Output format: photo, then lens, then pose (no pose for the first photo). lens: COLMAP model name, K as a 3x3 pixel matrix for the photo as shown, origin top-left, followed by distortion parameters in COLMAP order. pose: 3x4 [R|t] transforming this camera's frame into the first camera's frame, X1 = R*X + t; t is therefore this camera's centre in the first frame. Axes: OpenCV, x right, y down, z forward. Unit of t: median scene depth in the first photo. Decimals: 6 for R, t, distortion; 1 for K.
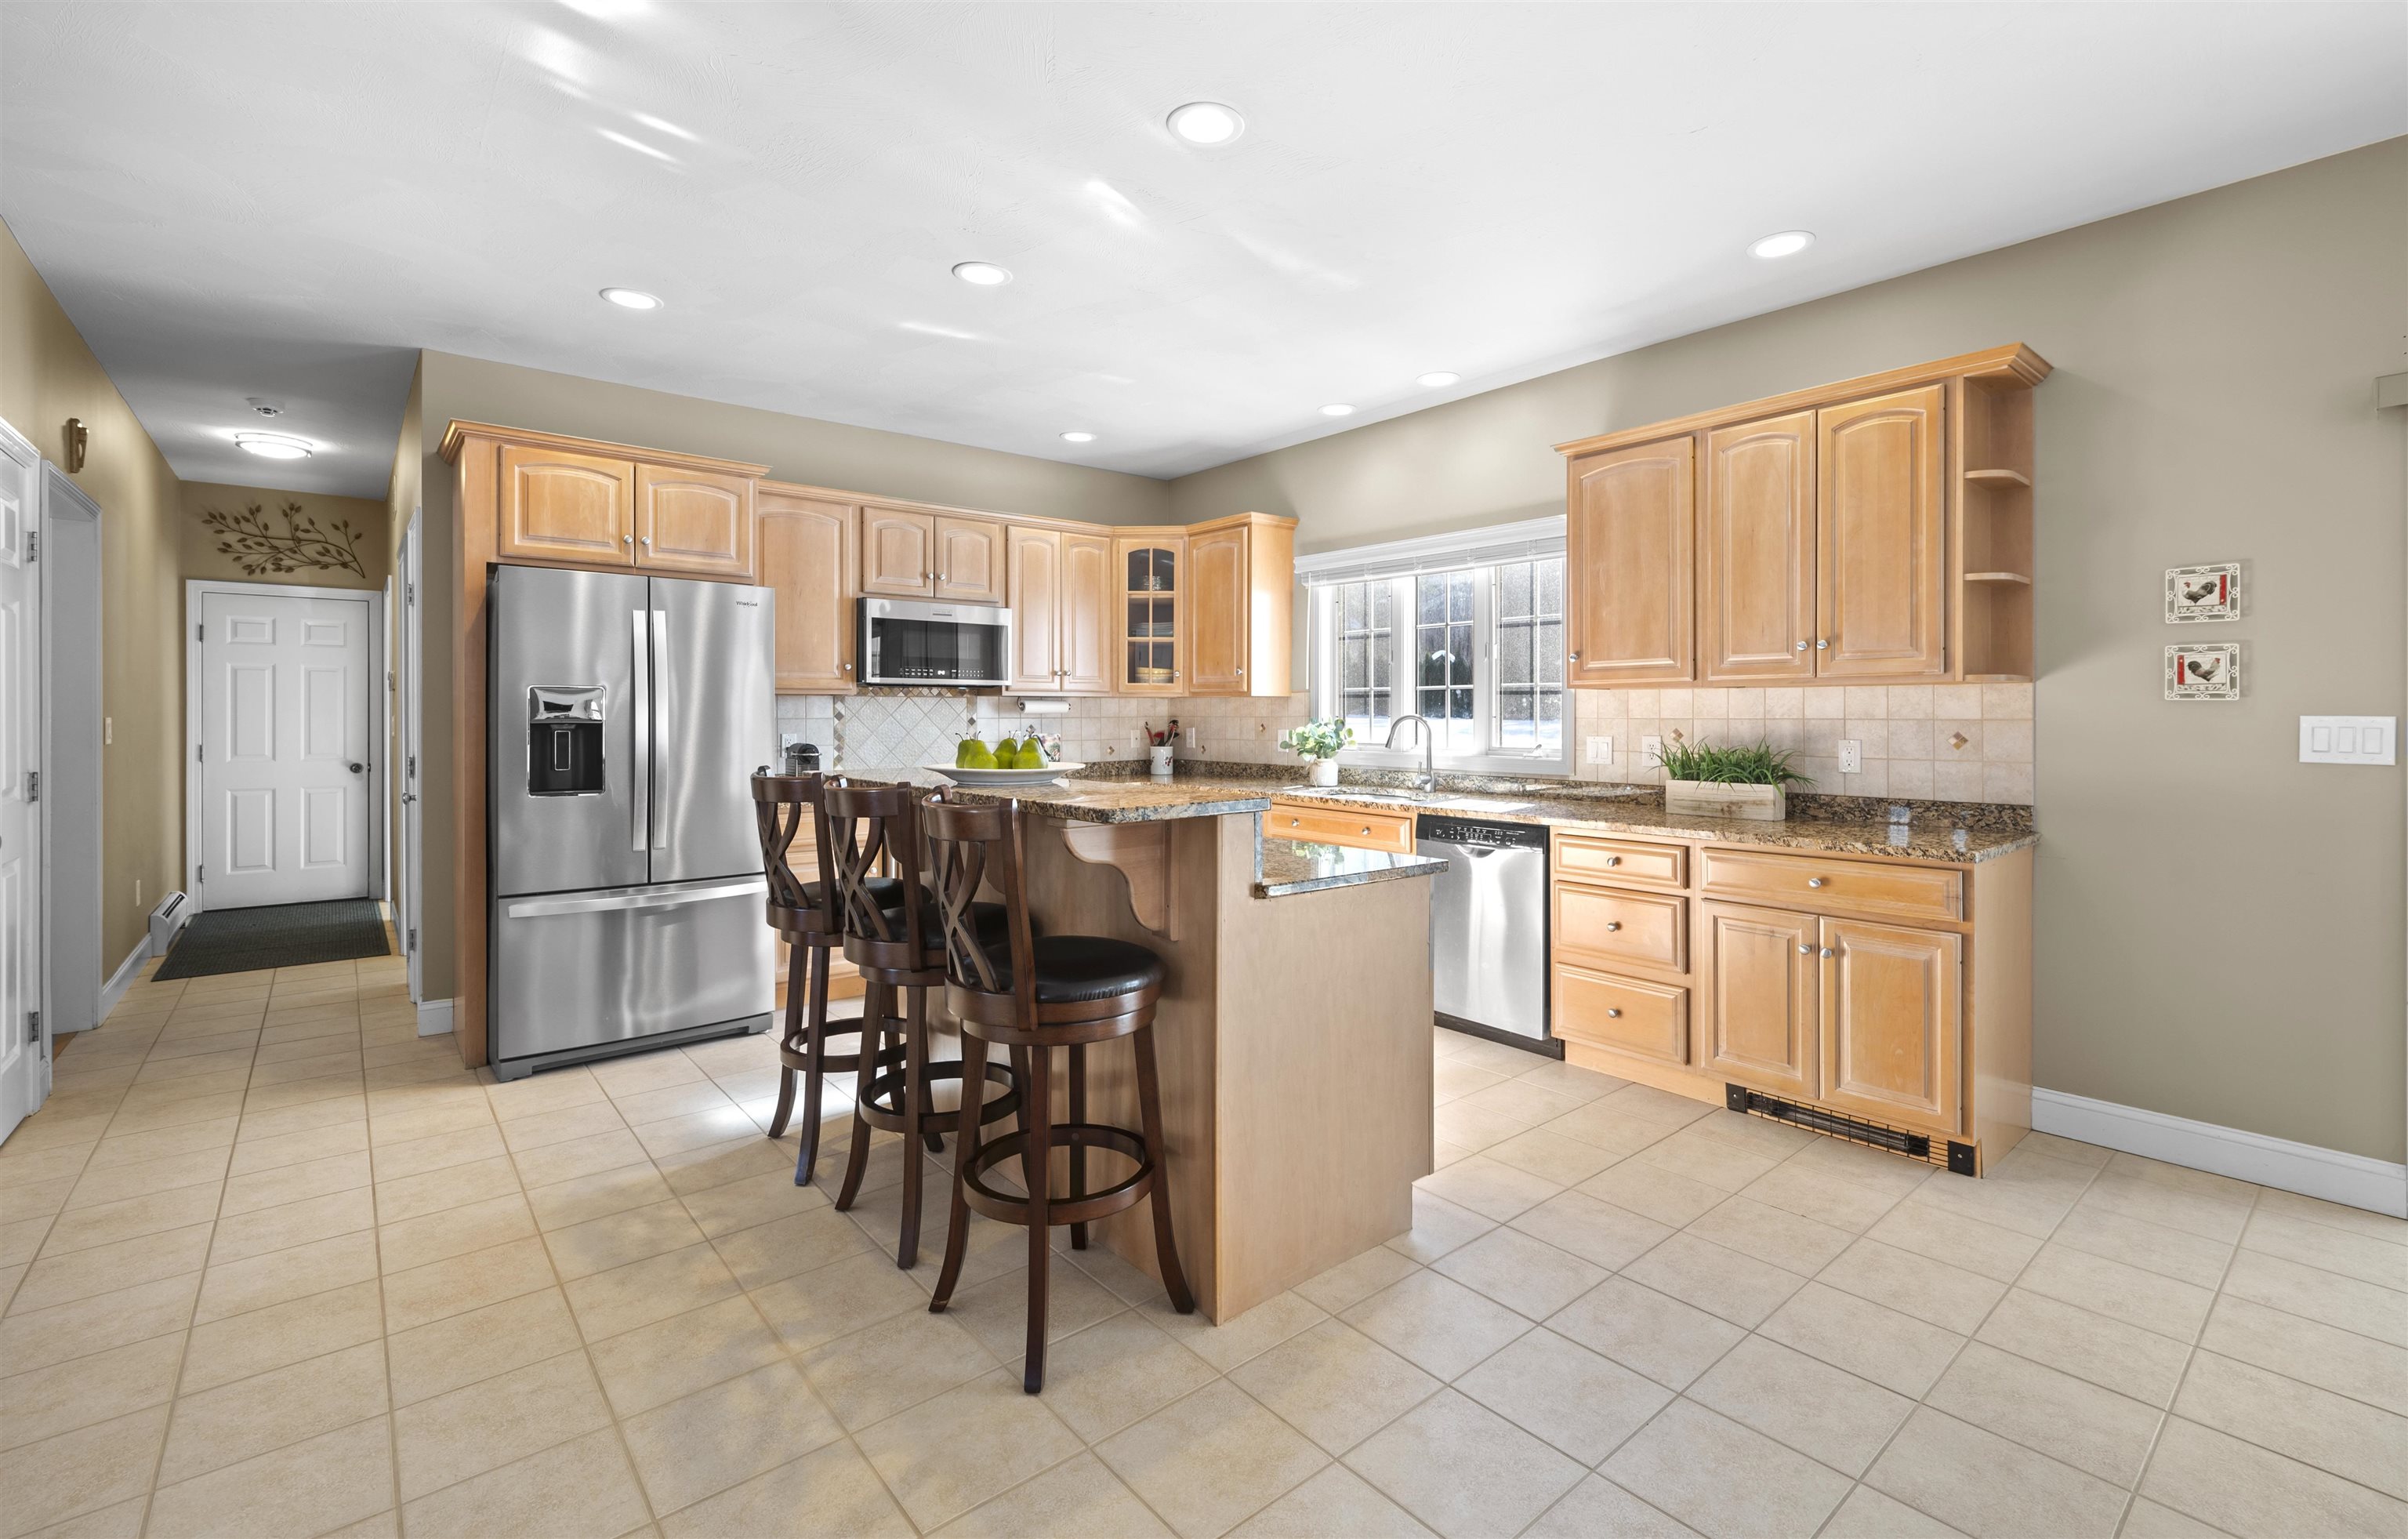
lens RADIAL K [[1043.9, 0, 1243.2], [0, 1043.9, 718.8], [0, 0, 1]] dist [-0.004618, 0.000586]
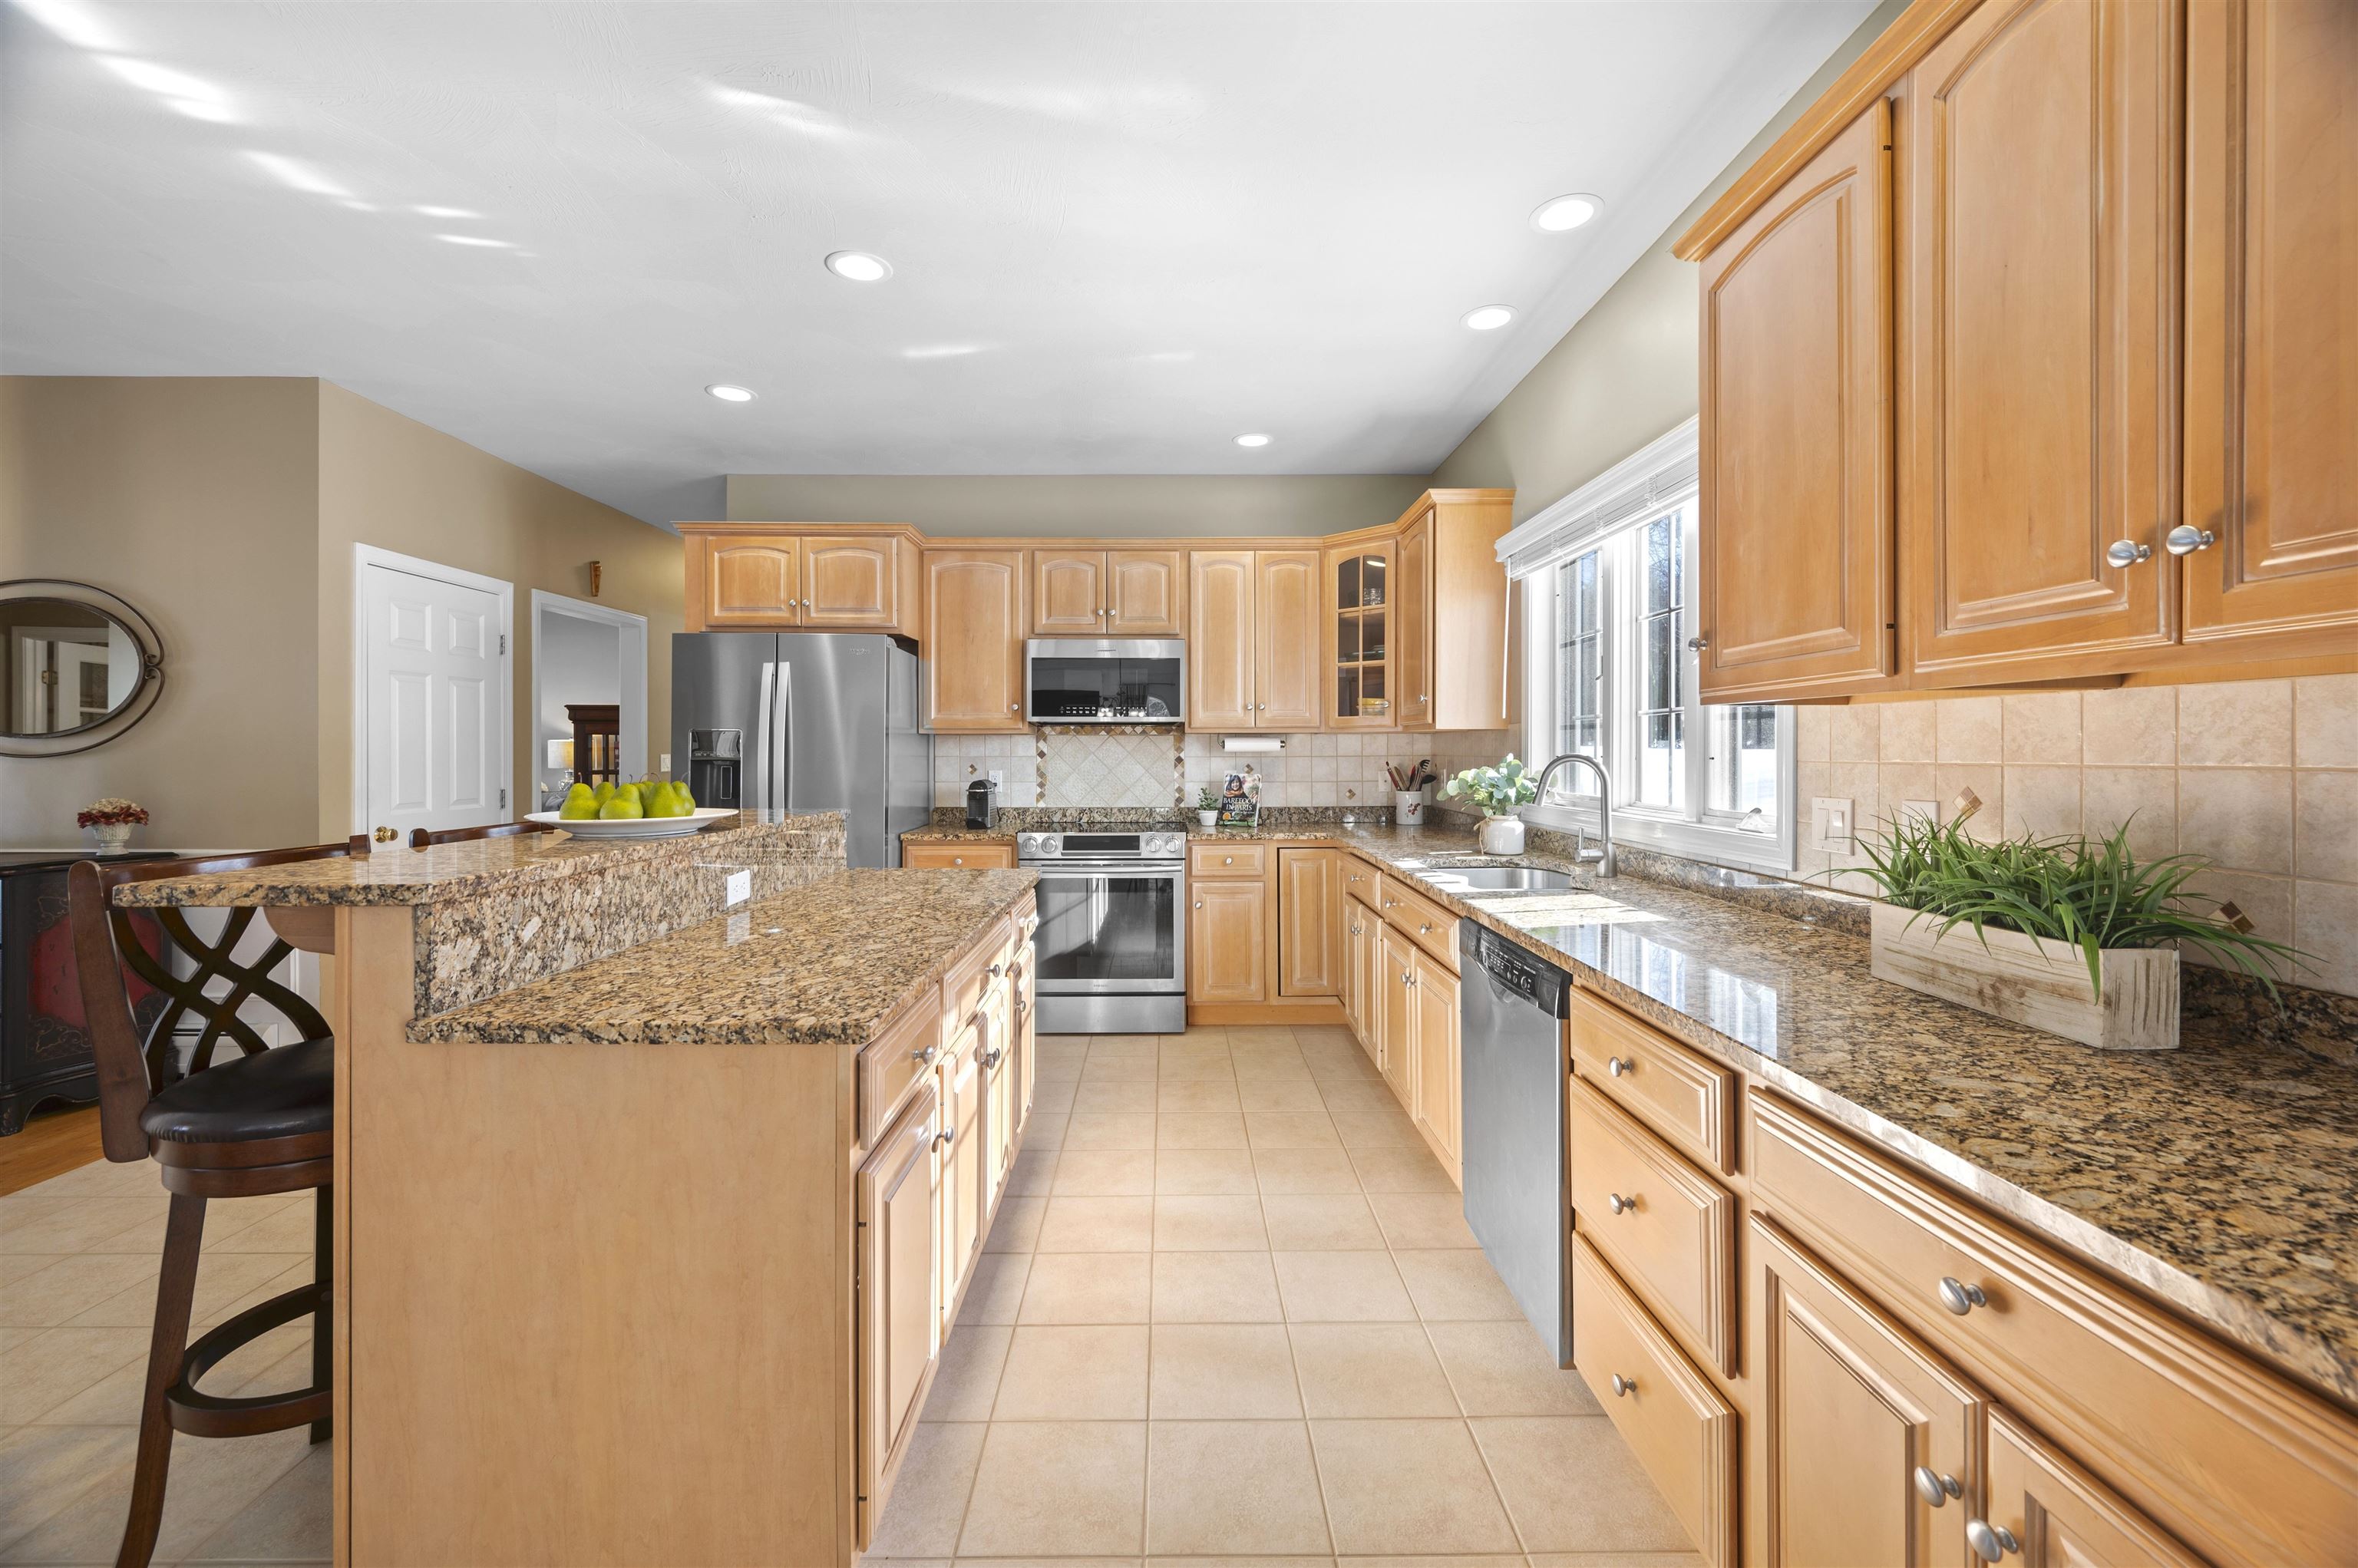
lens RADIAL K [[933.8, 0, 1178.3], [0, 933.8, 757.9], [0, 0, 1]] dist [-0.002700, 0.000118]
pose [[0.763634, 0.004493, -0.645634, 0.352376], [-0.003026, 0.999990, 0.003380, -0.002988], [0.645642, -0.000628, 0.763640, 0.405462]]
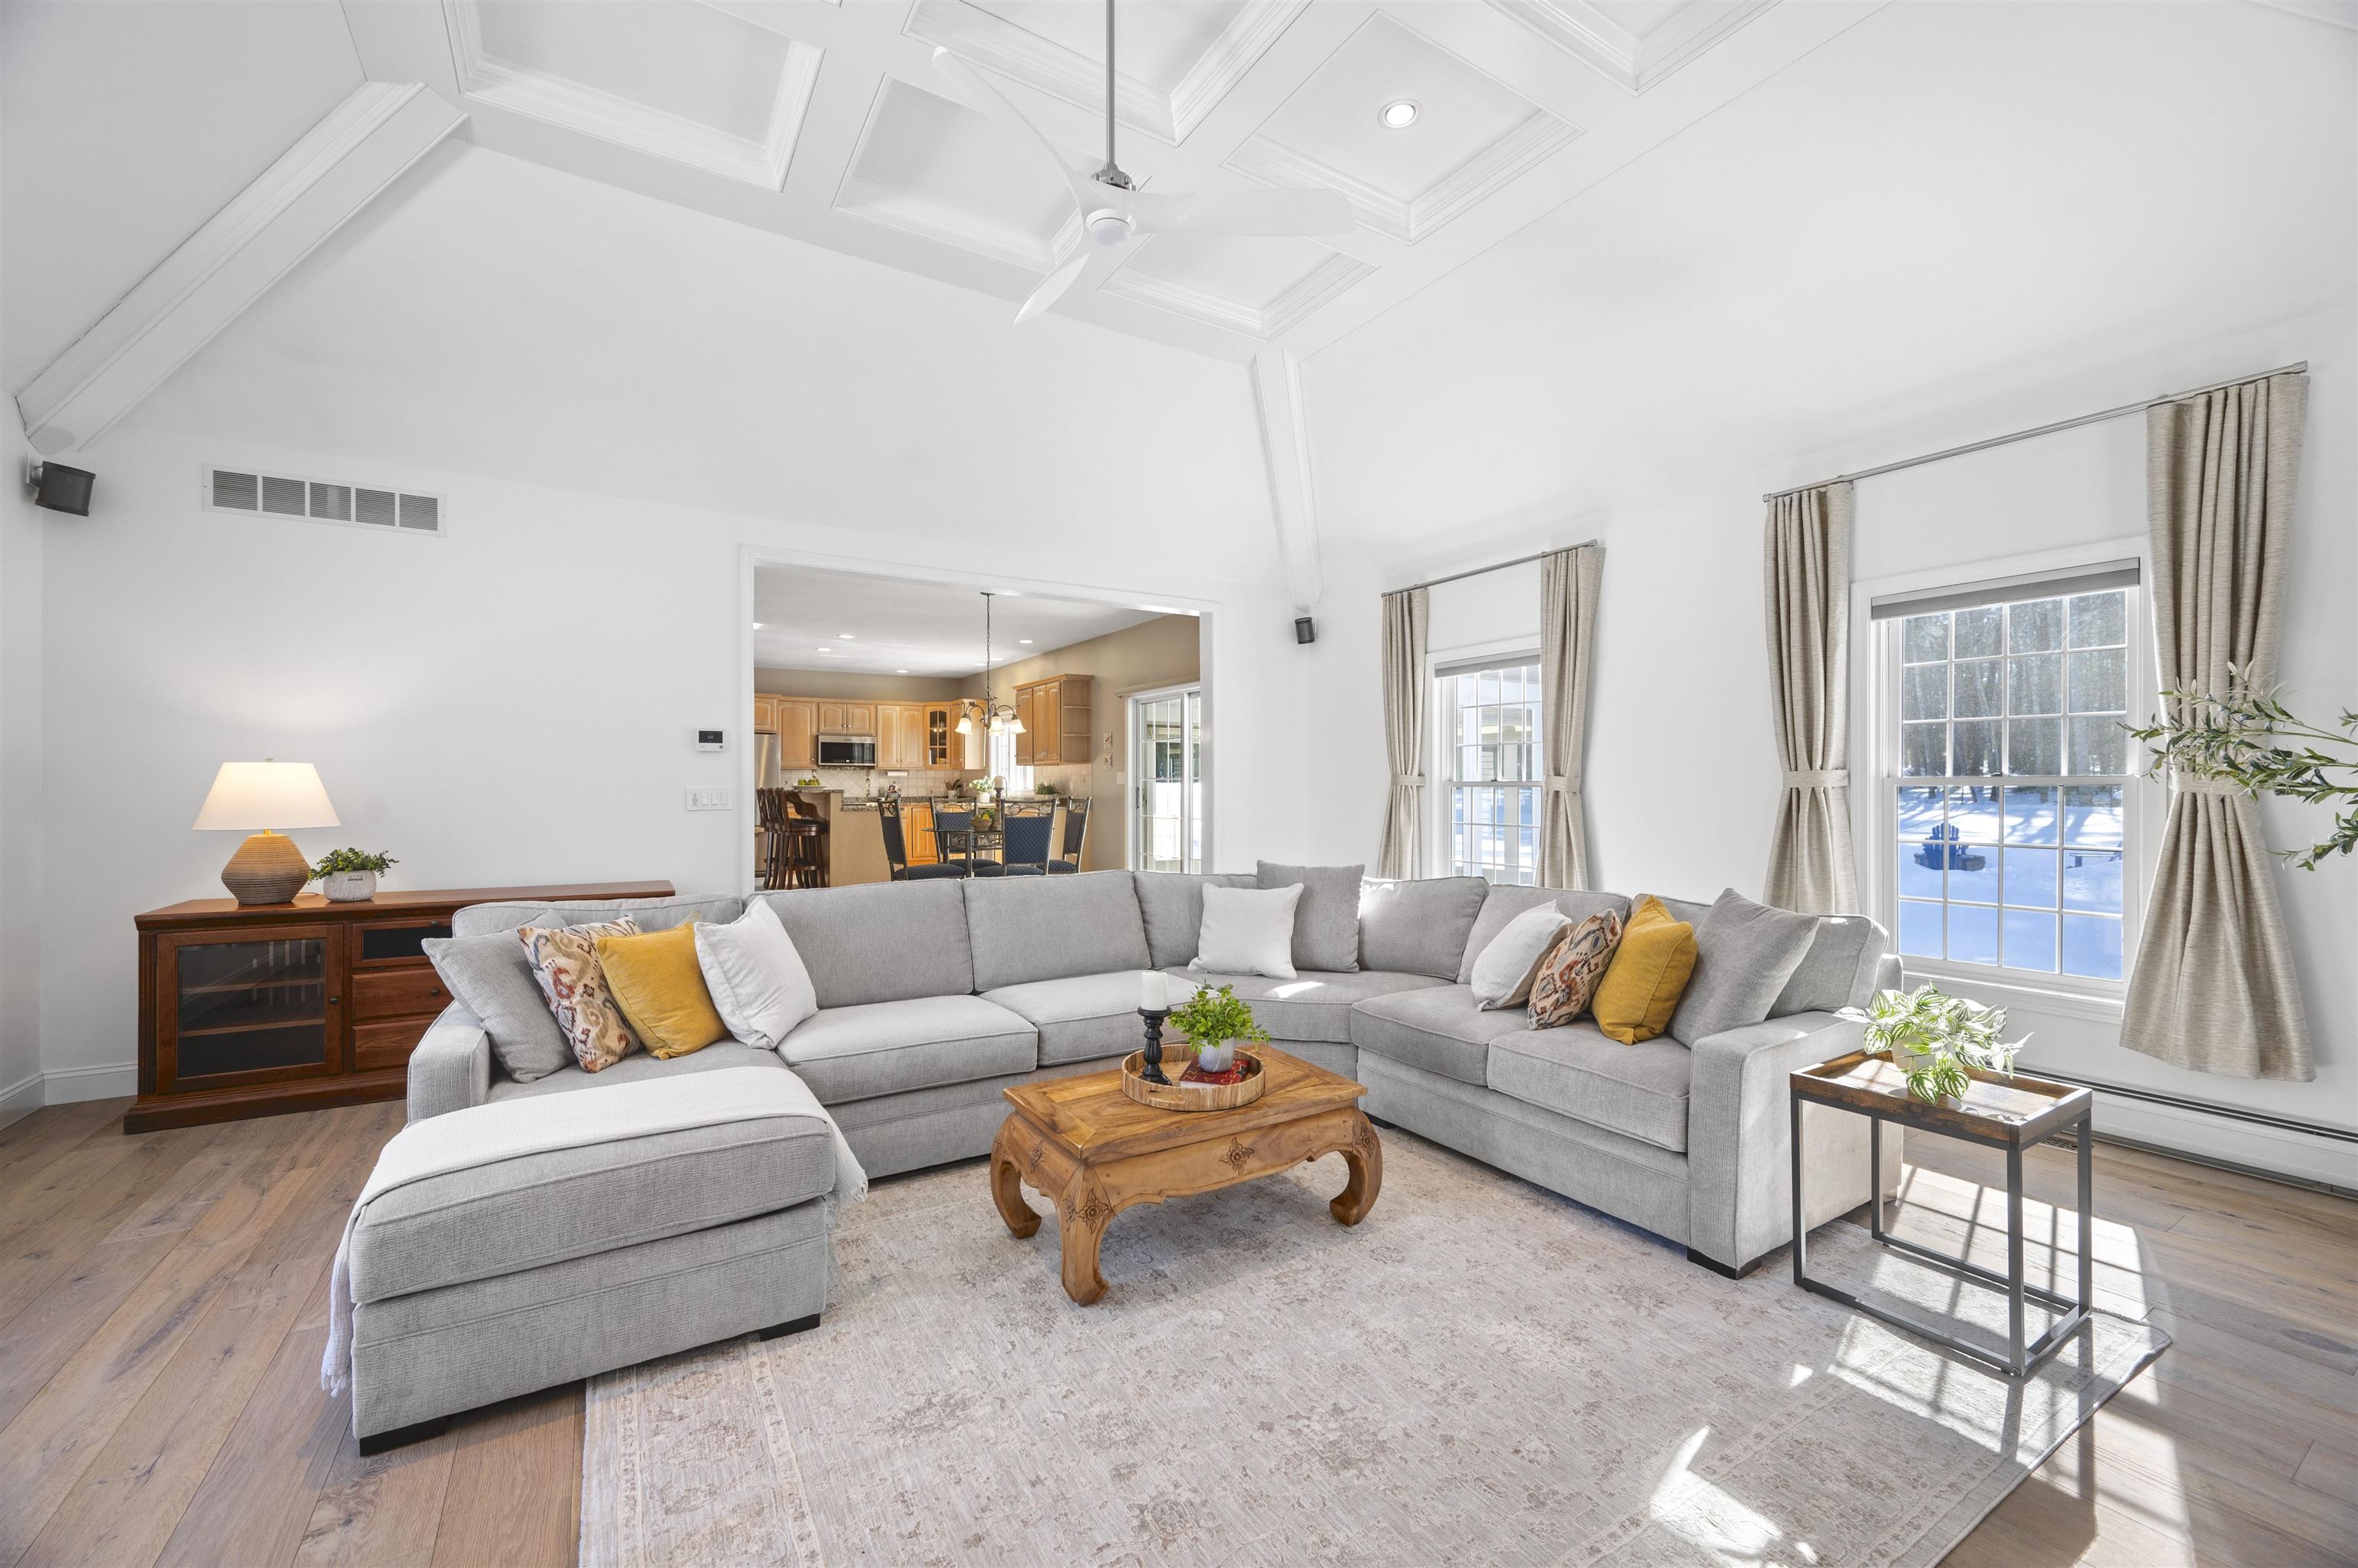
lens RADIAL K [[933.8, 0, 1173.0], [0, 933.8, 789.0], [0, 0, 1]] dist [-0.002700, 0.000118]
pose [[0.984196, 0.000687, -0.177079, 1.066231], [-0.000703, 1.000000, -0.000027, 0.031265], [0.177079, 0.000151, 0.984197, -1.367019]]
